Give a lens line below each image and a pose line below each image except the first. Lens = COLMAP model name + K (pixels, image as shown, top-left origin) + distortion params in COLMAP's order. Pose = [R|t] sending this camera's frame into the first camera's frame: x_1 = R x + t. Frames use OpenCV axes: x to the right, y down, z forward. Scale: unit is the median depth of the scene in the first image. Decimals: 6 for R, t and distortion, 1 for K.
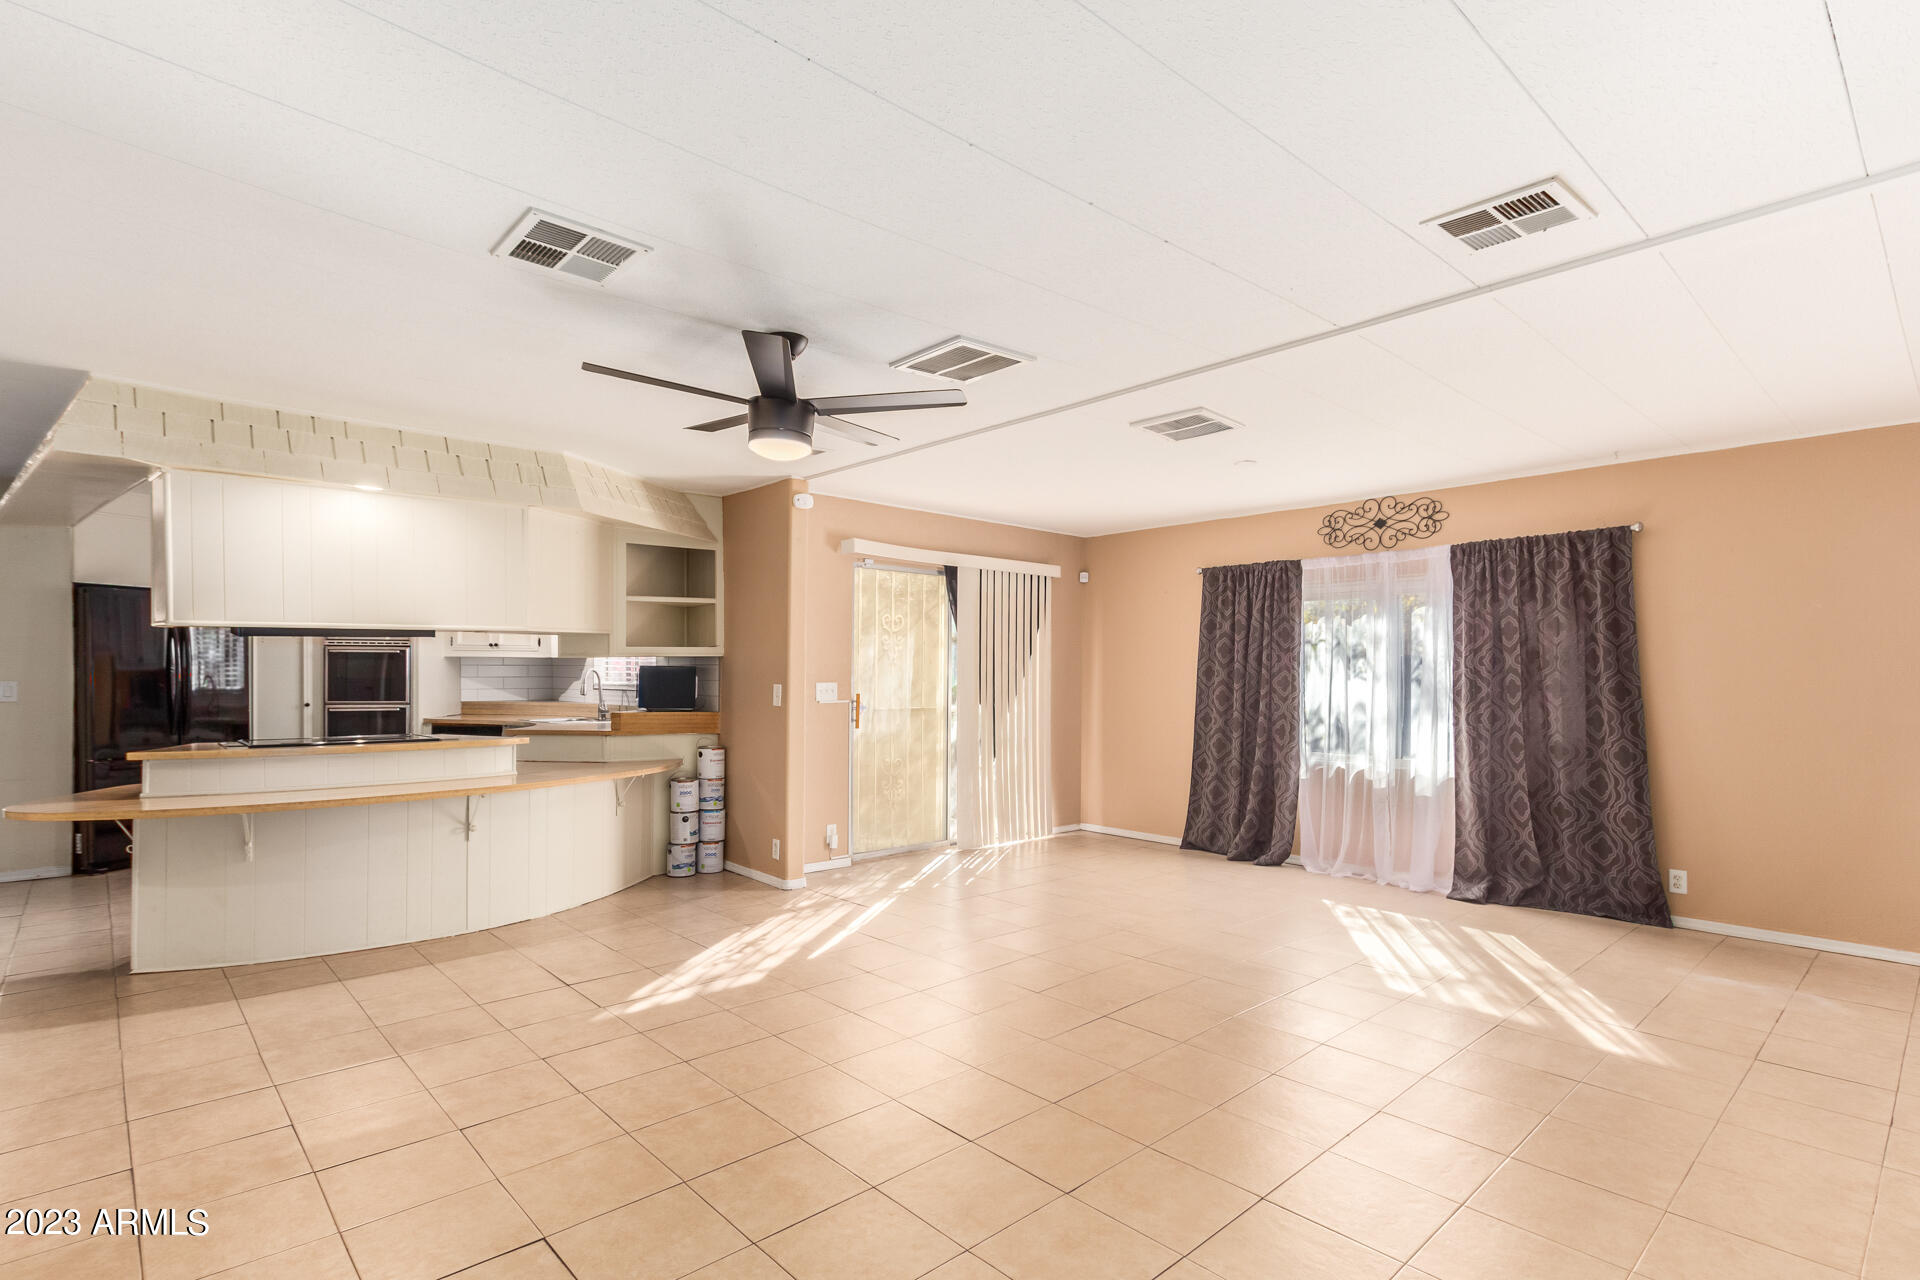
lens RADIAL K [[944.1, 0, 950.8], [0, 944.1, 685.9], [0, 0, 1]] dist [0.025169, -0.000091]
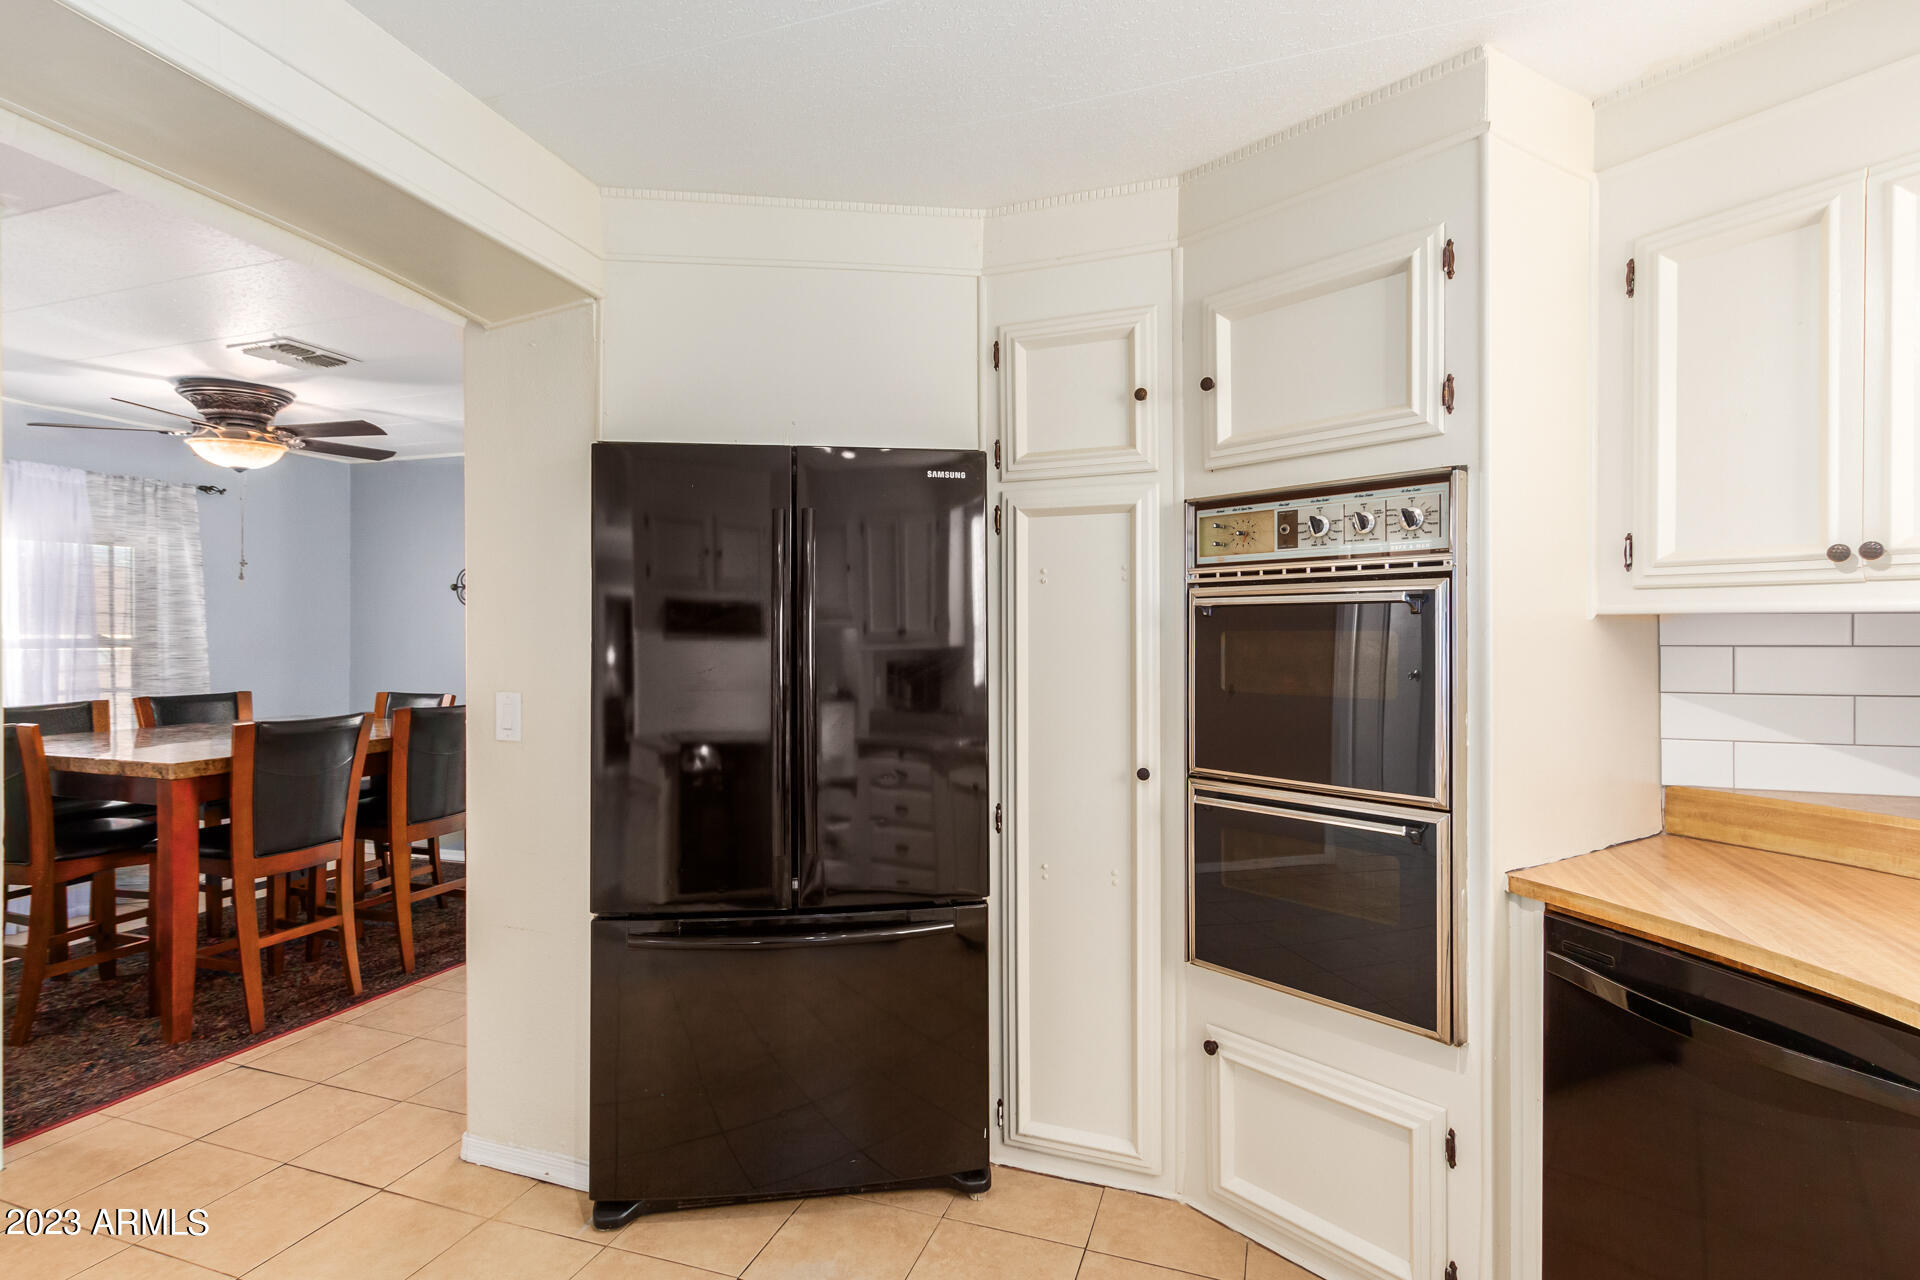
lens RADIAL K [[932.9, 0, 960.1], [0, 932.9, 632.5], [0, 0, 1]] dist [-0.000454, -0.001008]
pose [[0.475990, -0.000475, -0.879451, -0.392250], [-0.015239, 0.999845, -0.008787, -0.020914], [0.879319, 0.017584, 0.475909, 0.727496]]
